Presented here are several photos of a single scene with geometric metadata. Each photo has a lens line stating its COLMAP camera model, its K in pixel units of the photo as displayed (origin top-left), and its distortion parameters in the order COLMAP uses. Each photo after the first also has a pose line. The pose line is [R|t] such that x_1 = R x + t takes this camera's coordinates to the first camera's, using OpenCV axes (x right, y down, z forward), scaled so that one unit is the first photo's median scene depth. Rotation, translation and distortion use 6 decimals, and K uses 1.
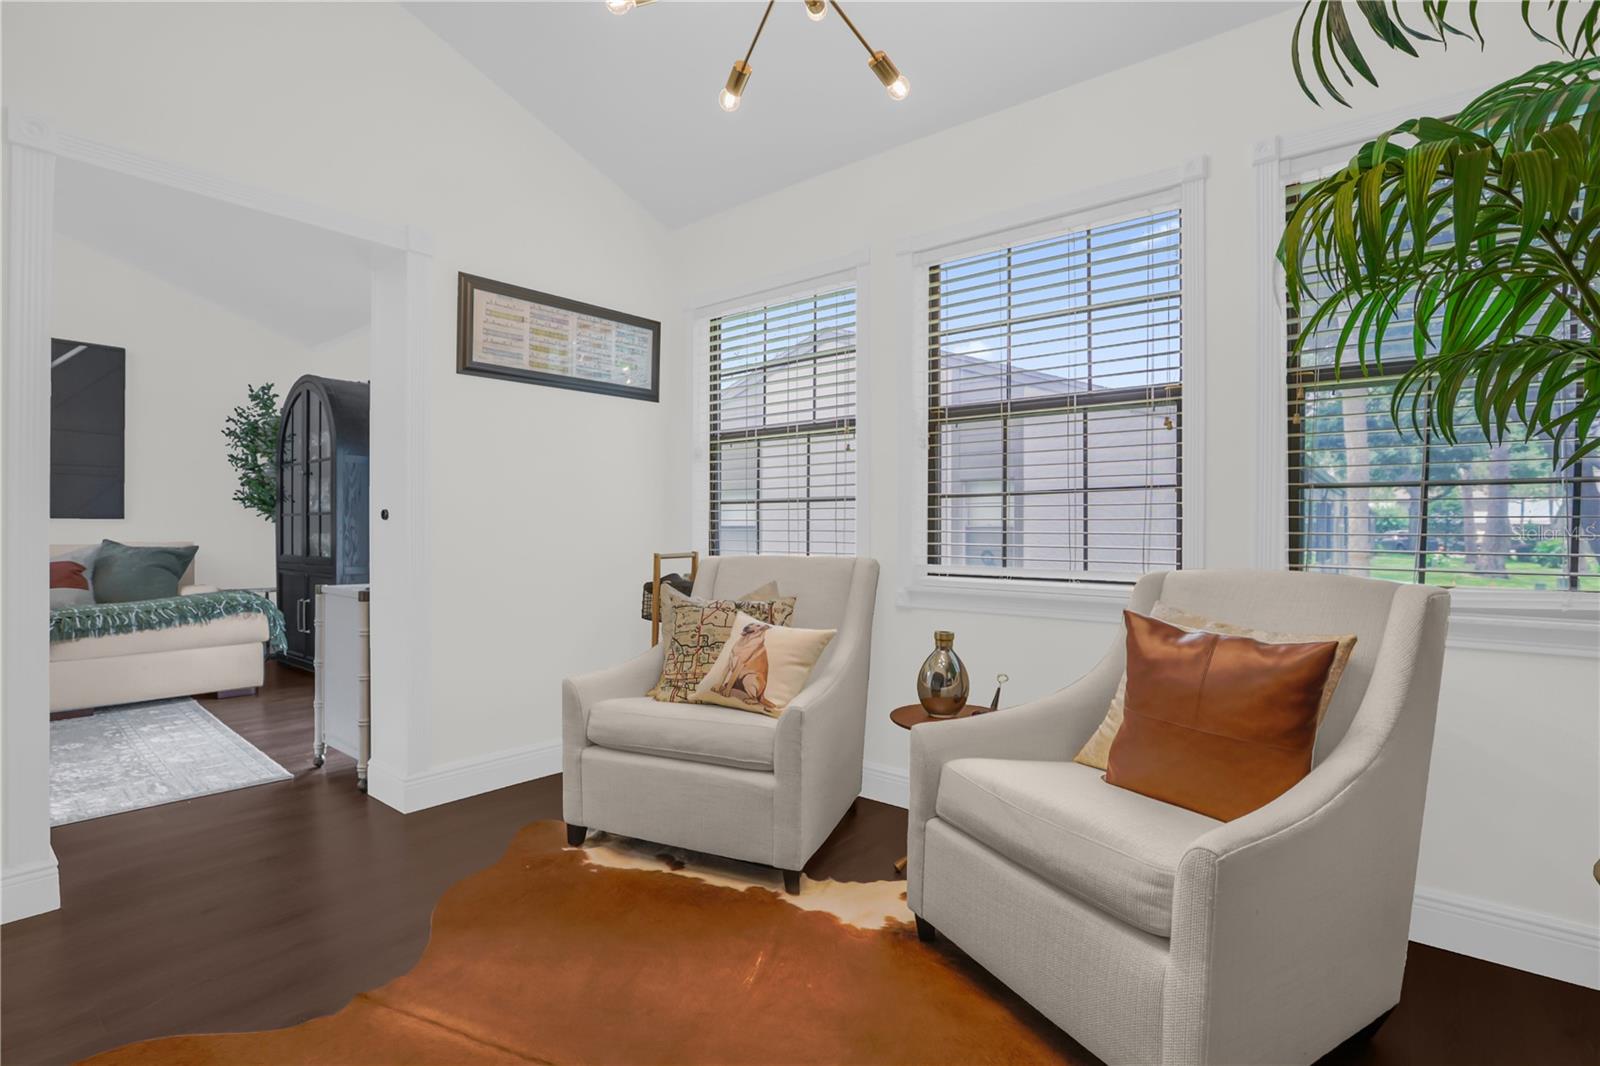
lens RADIAL K [[797.0, 0, 799.9], [0, 797.0, 499.9], [0, 0, 1]] dist [-0.001616, -0.000003]
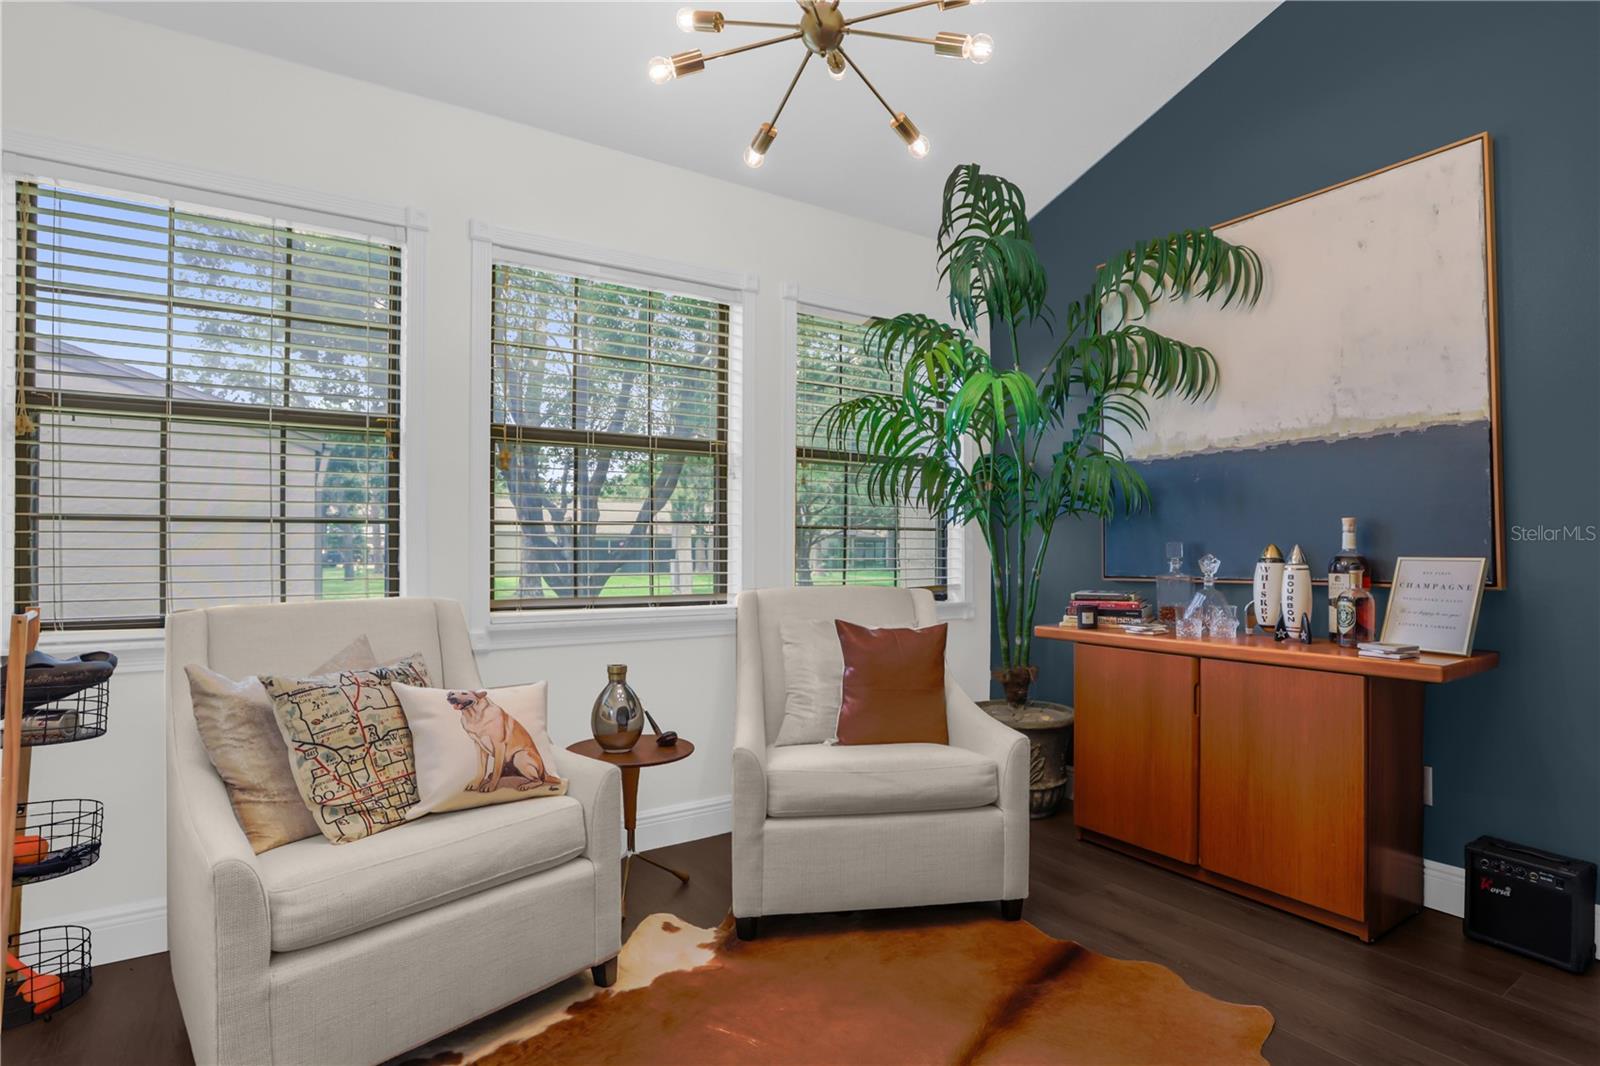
lens RADIAL K [[753.7, 0, 789.7], [0, 753.7, 550.9], [0, 0, 1]] dist [-0.041095, 0.000884]
pose [[0.305960, 0.003127, 0.952039, -0.535348], [-0.024683, 0.999685, 0.004649, 0.014798], [-0.951724, -0.024922, 0.305941, 0.440801]]
